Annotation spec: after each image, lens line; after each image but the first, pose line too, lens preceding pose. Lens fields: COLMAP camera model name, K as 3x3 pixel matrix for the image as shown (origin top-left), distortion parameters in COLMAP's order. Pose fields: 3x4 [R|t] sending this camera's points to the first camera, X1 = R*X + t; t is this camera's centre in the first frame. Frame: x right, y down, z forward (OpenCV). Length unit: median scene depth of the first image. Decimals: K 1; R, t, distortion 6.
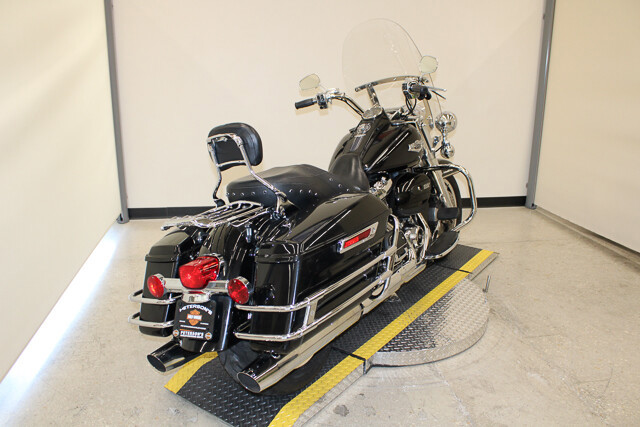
lens RADIAL K [[530.0, 0, 320.0], [0, 530.0, 213.5], [0, 0, 1]] dist [-0.170155, 0.154988]
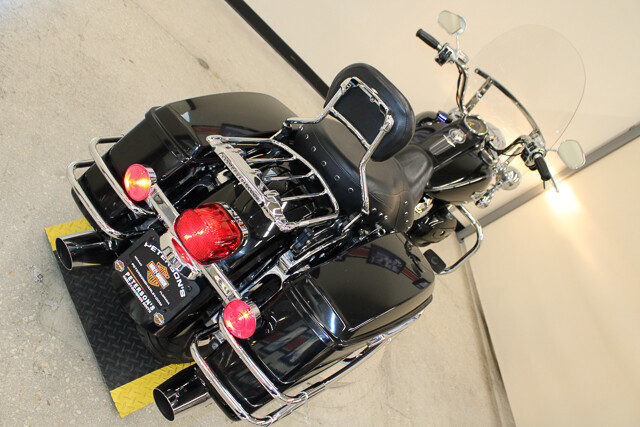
lens RADIAL K [[530.0, 0, 320.0], [0, 530.0, 213.5], [0, 0, 1]] dist [-0.170155, 0.154988]
pose [[0.668874, 0.662218, 0.337750, -0.230445], [-0.738885, 0.642116, 0.204293, -0.088623], [-0.081588, -0.386205, 0.918798, 0.236657]]
